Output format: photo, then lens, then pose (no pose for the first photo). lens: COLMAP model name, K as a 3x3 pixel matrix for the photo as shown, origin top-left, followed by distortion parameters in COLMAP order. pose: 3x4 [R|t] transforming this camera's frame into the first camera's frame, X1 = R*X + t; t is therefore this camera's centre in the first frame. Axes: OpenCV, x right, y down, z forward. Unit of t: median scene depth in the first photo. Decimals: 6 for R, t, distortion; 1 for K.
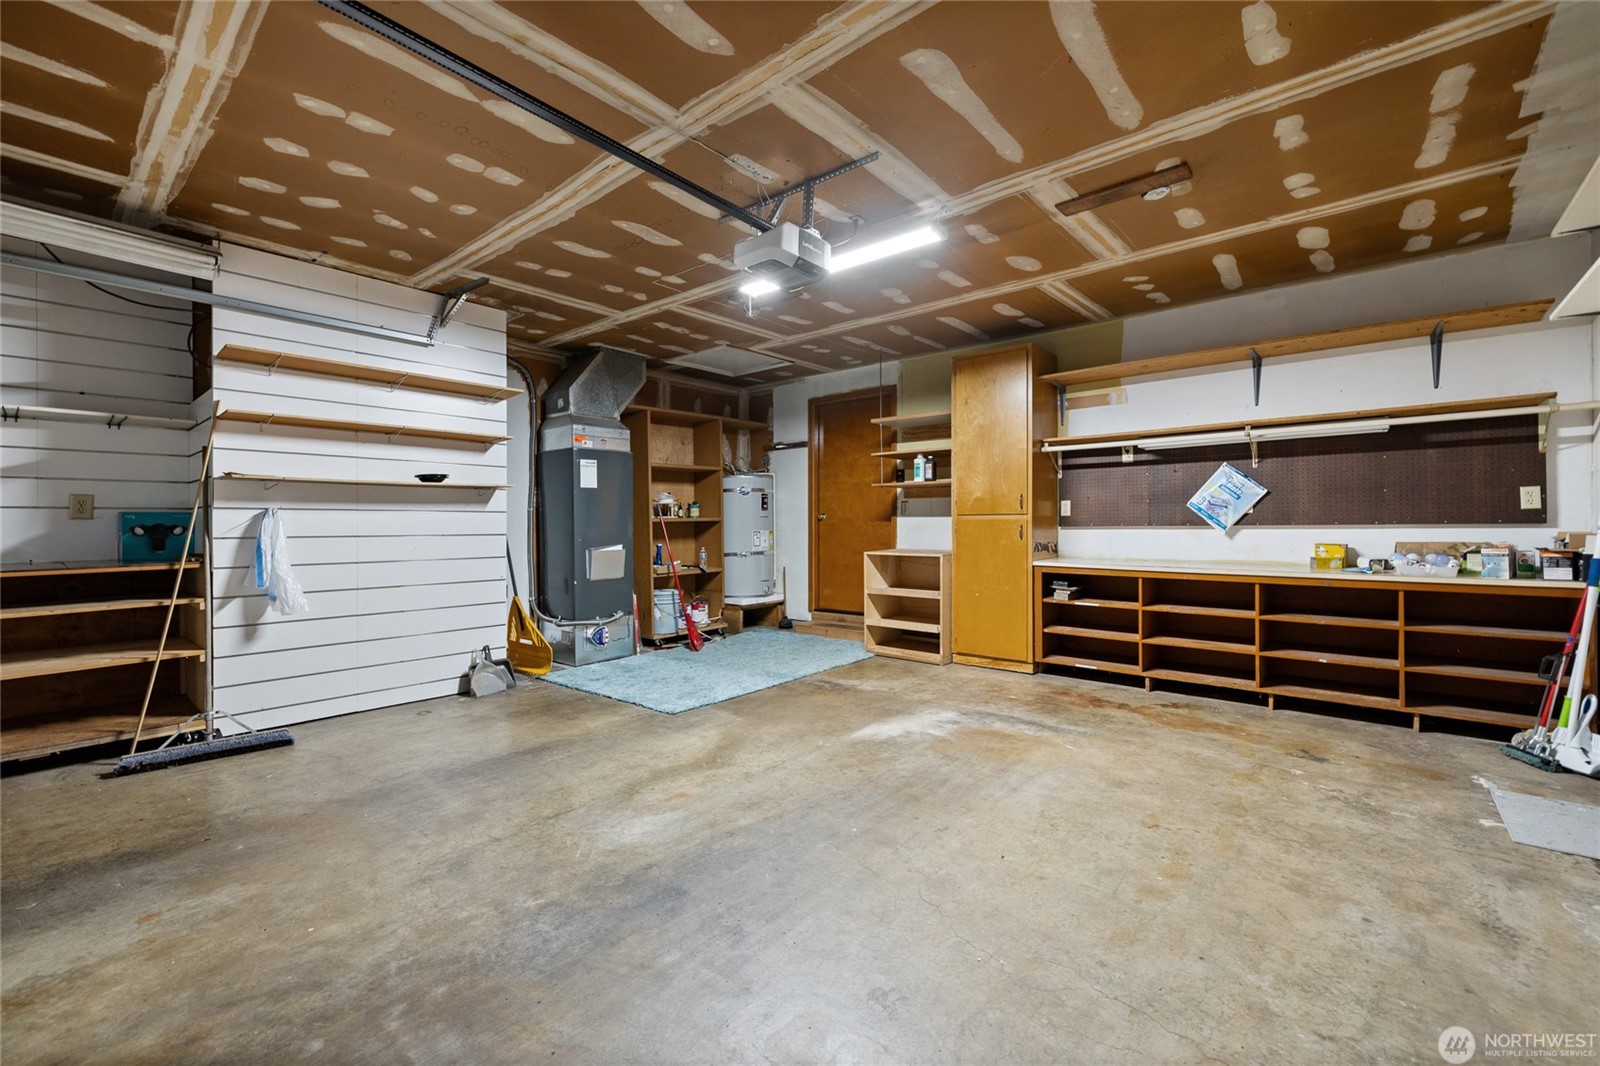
lens RADIAL K [[678.1, 0, 797.1], [0, 678.1, 539.0], [0, 0, 1]] dist [0.003997, 0.000153]
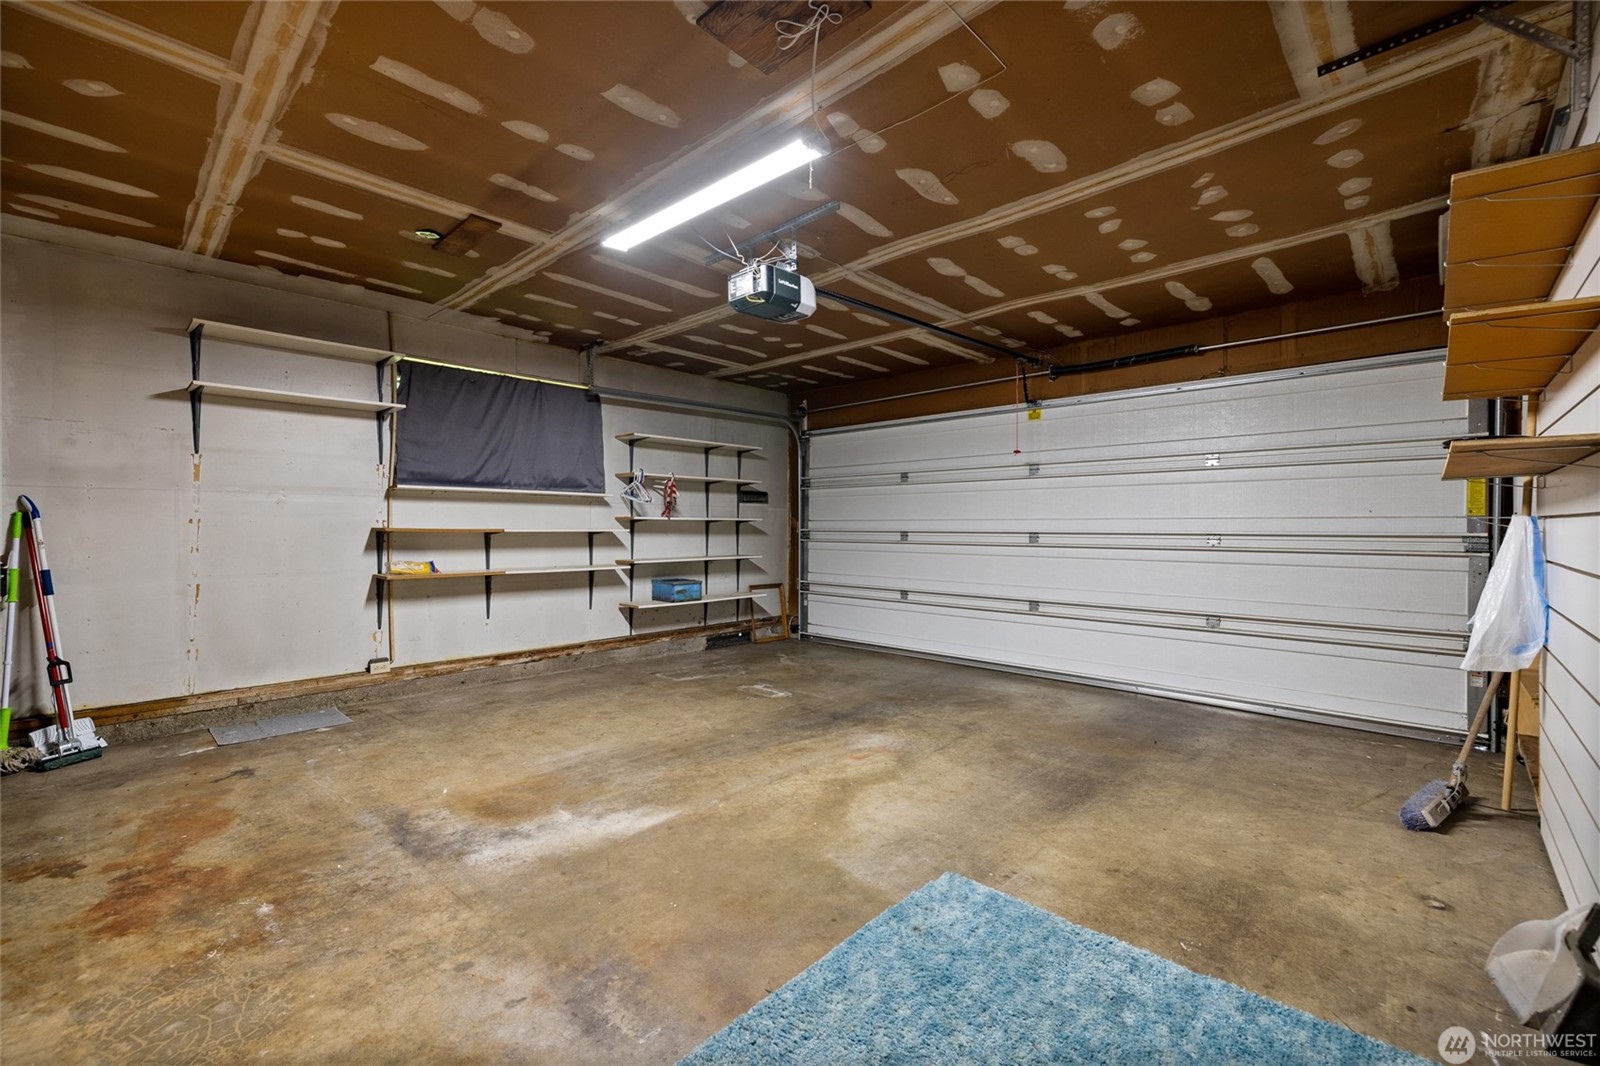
lens RADIAL K [[678.1, 0, 805.0], [0, 678.1, 534.7], [0, 0, 1]] dist [0.003997, 0.000153]
pose [[-0.999409, 0.001247, 0.034357, -0.100158], [0.002460, 0.999374, 0.035289, -0.059673], [-0.034291, 0.035353, -0.998786, 1.902812]]
